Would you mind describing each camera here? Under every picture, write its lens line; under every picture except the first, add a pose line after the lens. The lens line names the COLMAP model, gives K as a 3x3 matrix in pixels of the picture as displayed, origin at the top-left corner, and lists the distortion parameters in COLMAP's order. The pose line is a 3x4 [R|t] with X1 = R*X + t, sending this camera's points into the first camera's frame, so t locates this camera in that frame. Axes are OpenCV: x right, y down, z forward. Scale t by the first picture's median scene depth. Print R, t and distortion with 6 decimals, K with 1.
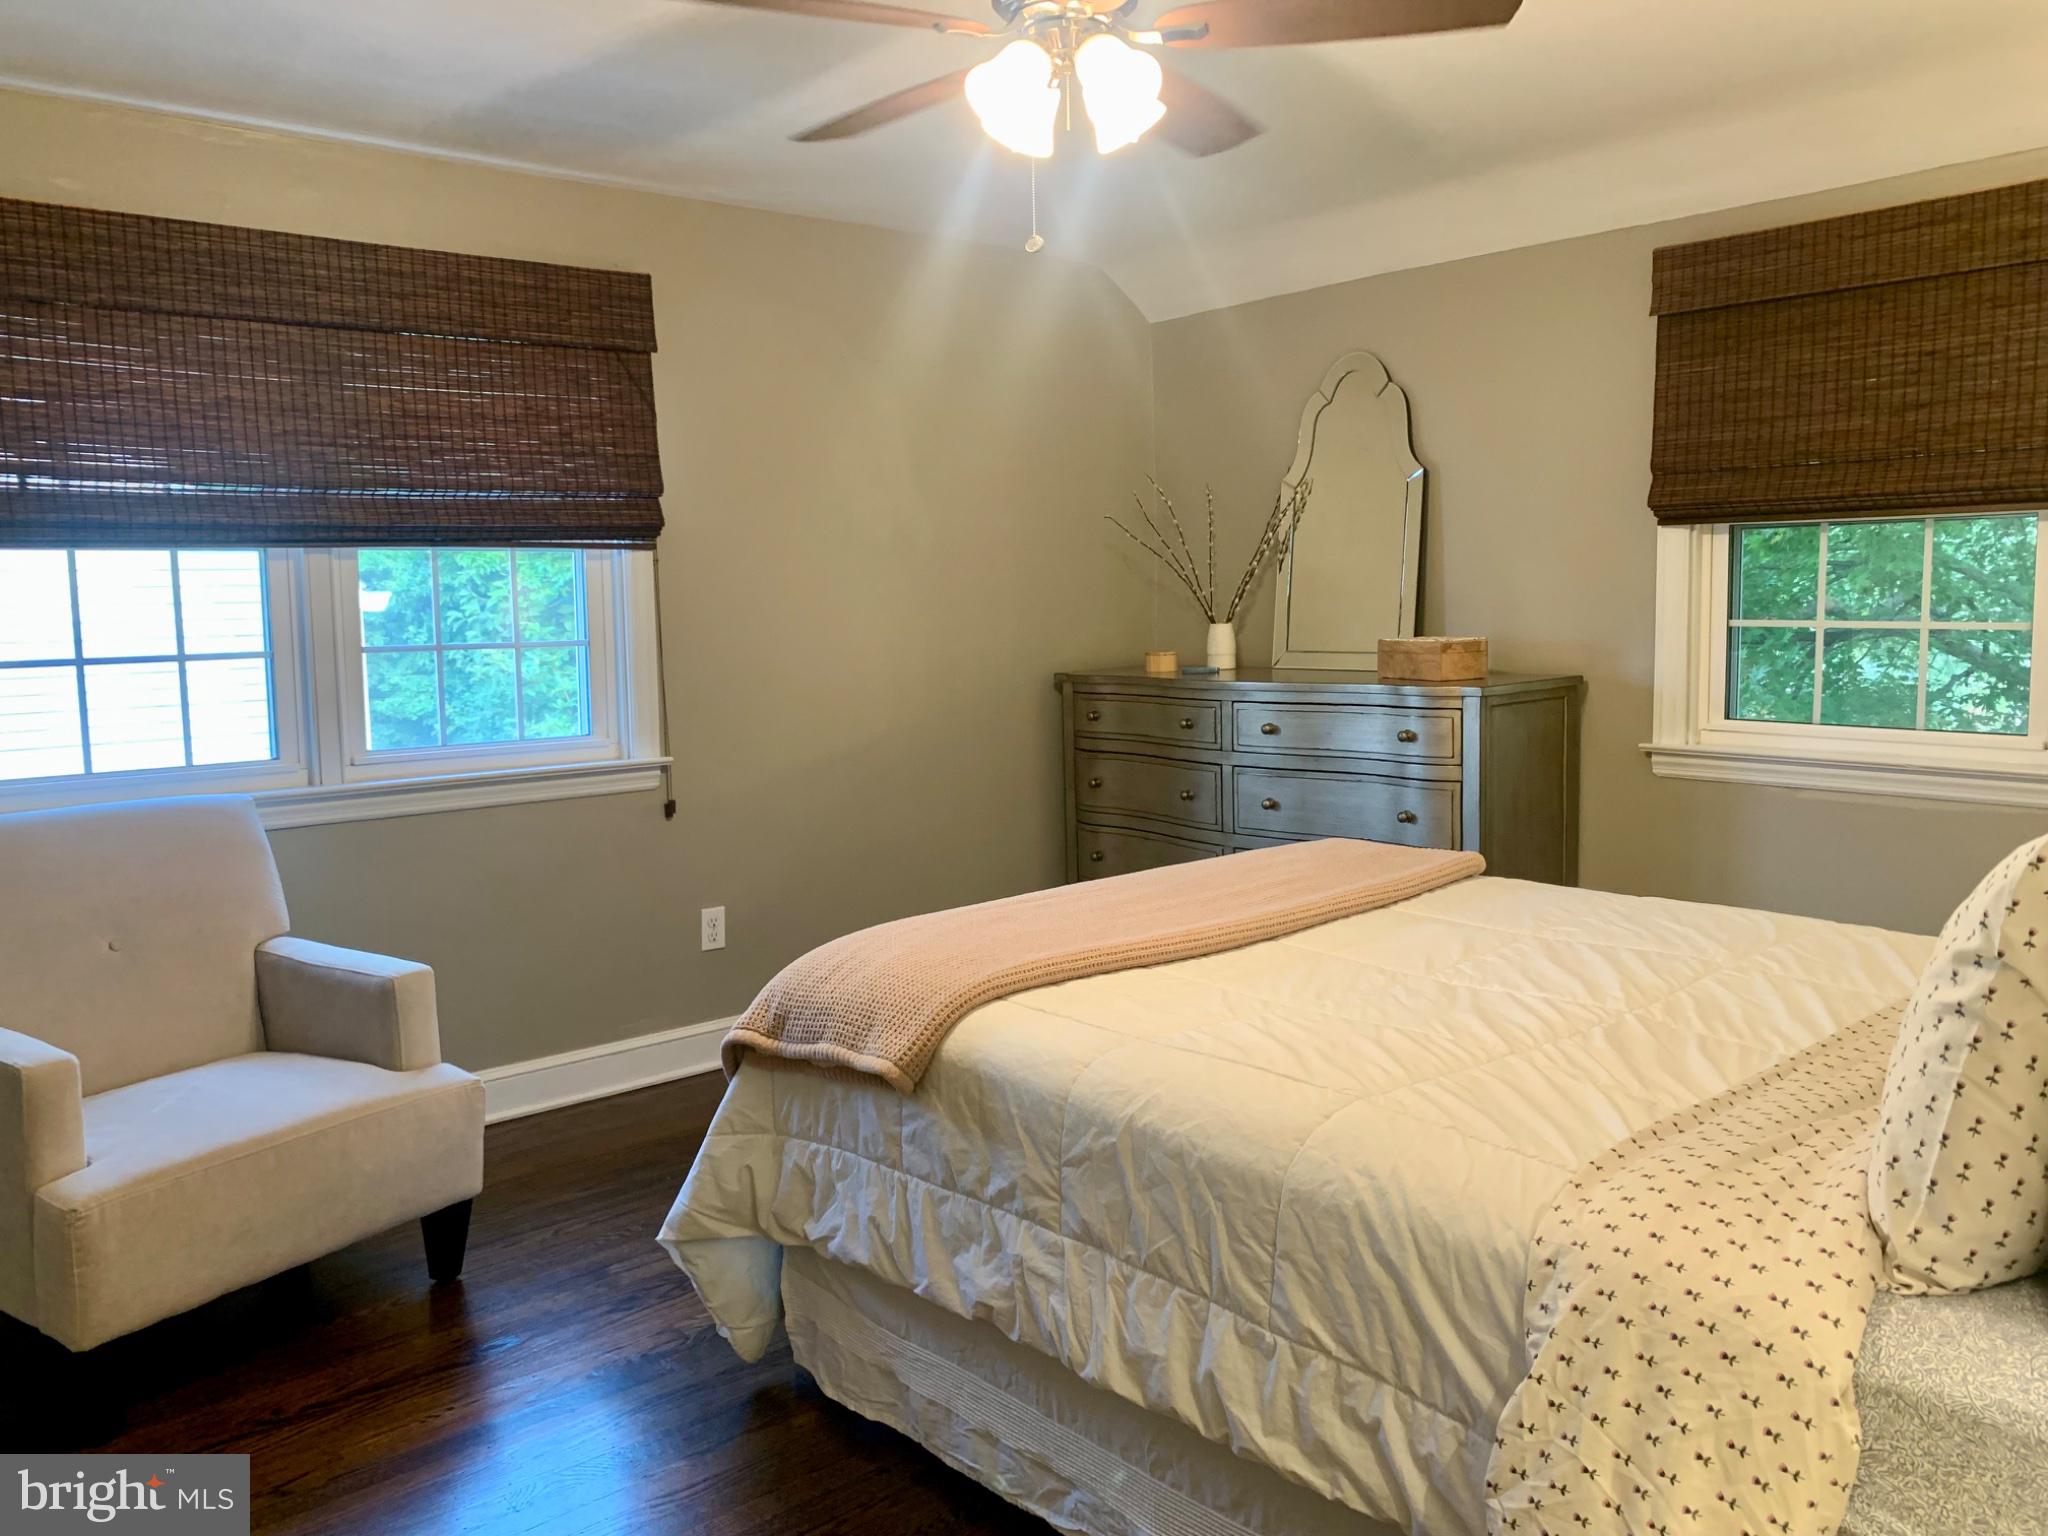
lens RADIAL K [[1559.9, 0, 1032.9], [0, 1559.9, 765.5], [0, 0, 1]] dist [0.032122, -0.057114]
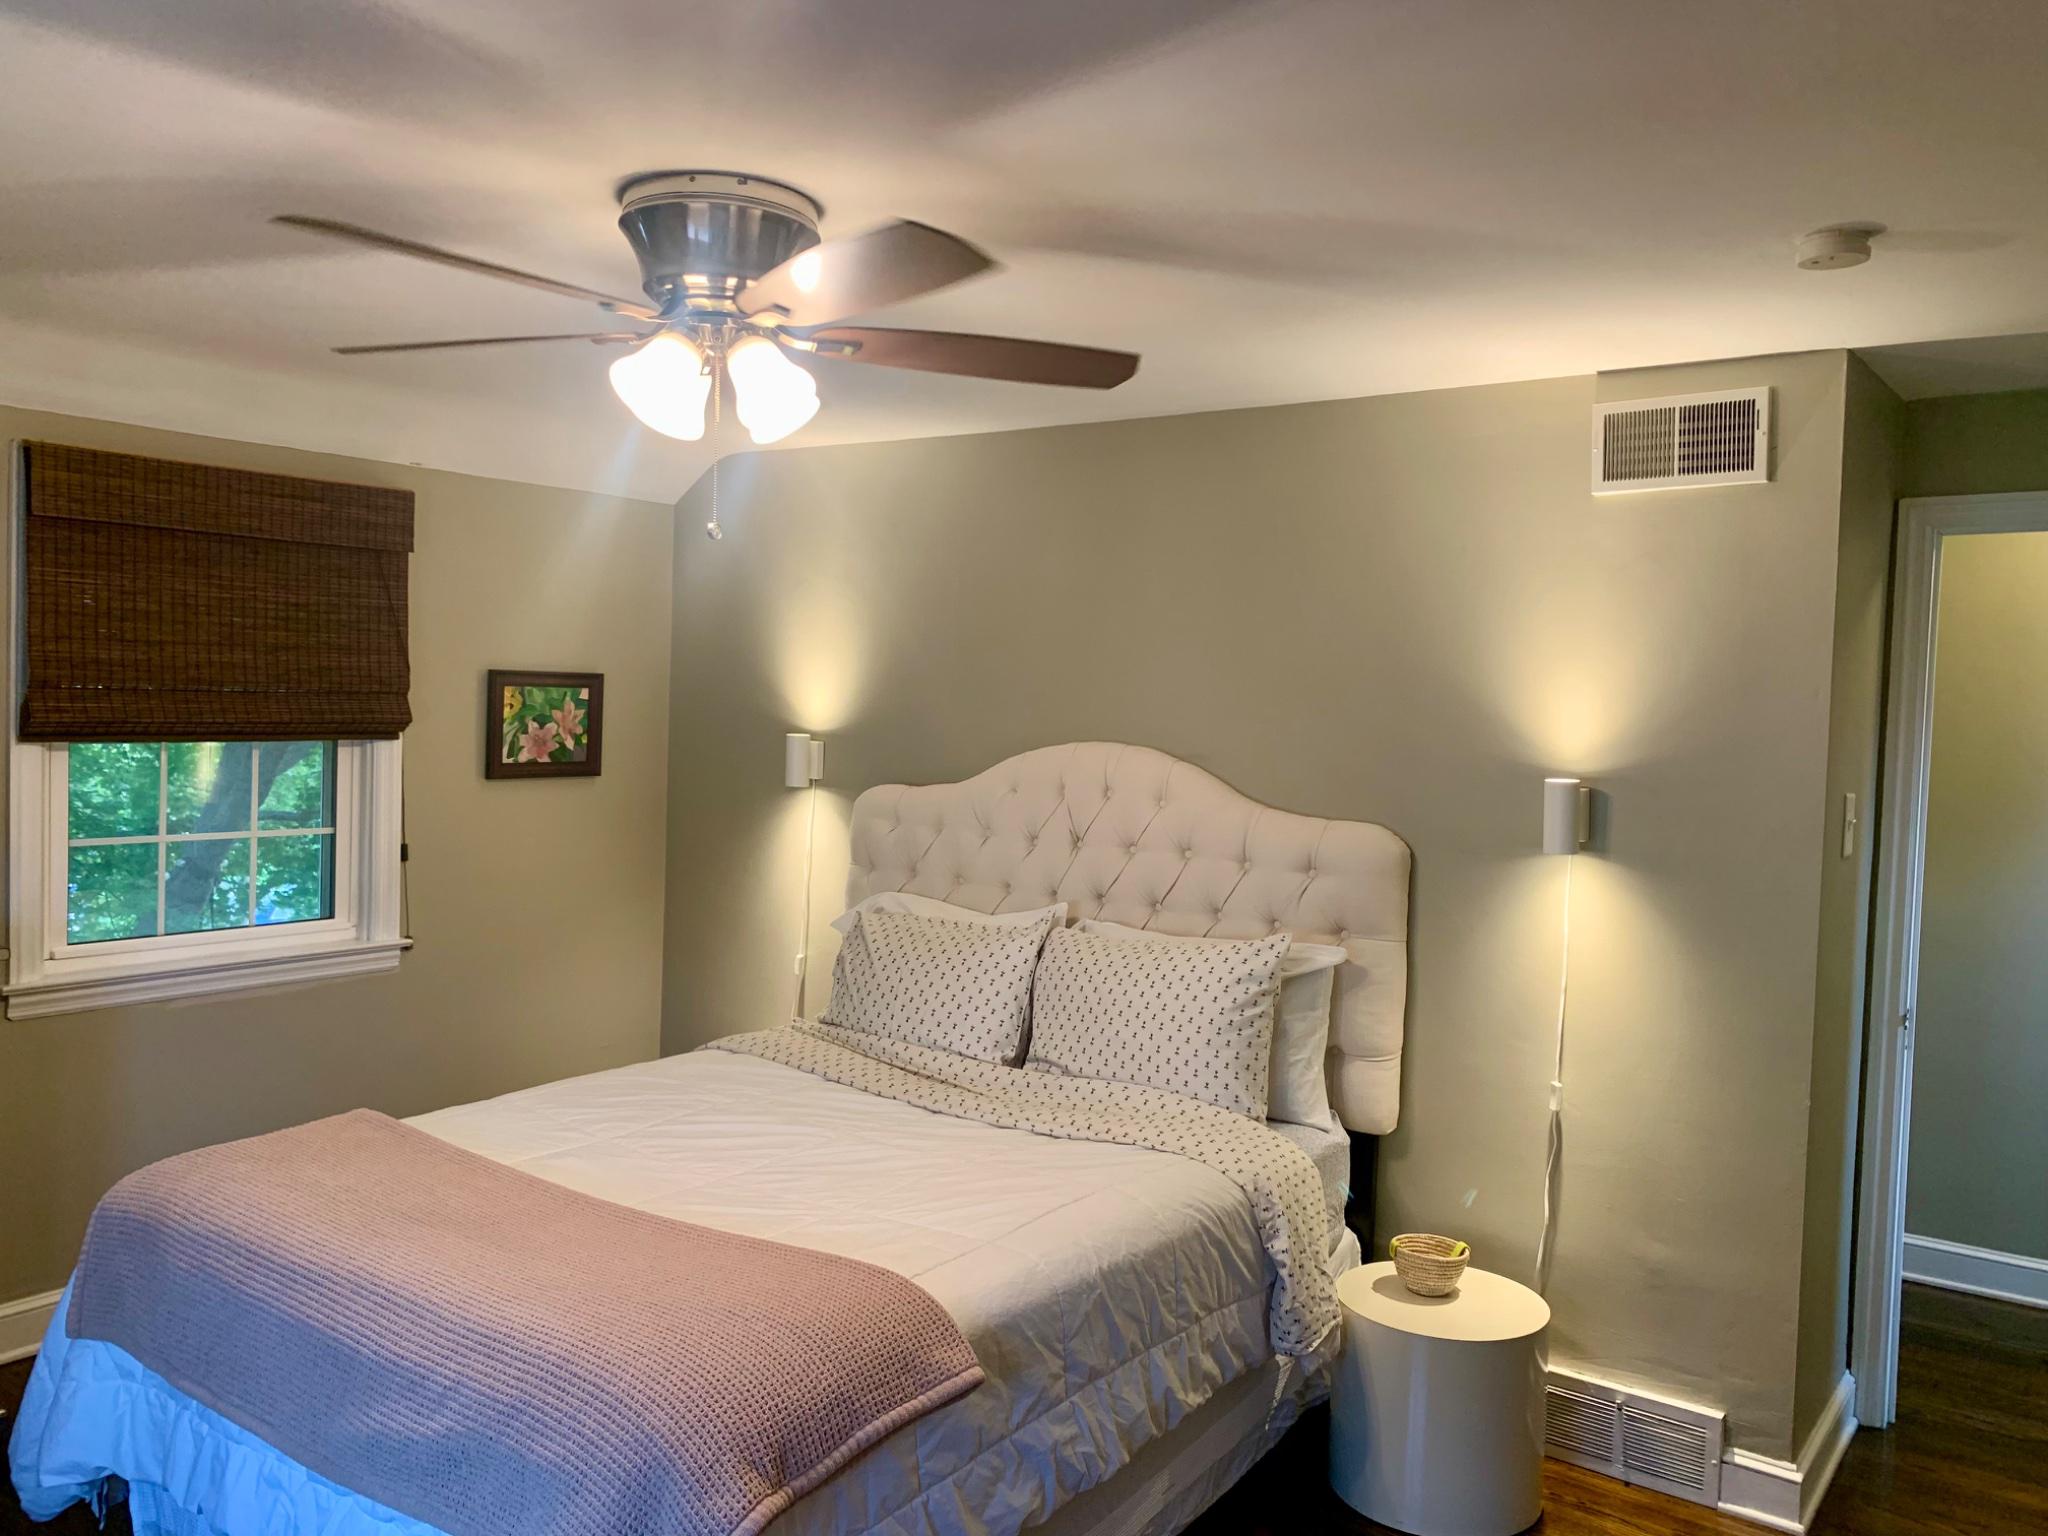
lens RADIAL K [[1559.9, 0, 1027.0], [0, 1559.9, 761.3], [0, 0, 1]] dist [0.032122, -0.057114]
pose [[-0.216268, -0.030717, 0.975851, -1.183899], [0.083259, 0.995284, 0.049781, -0.274420], [-0.972777, 0.092014, -0.212691, 1.249805]]
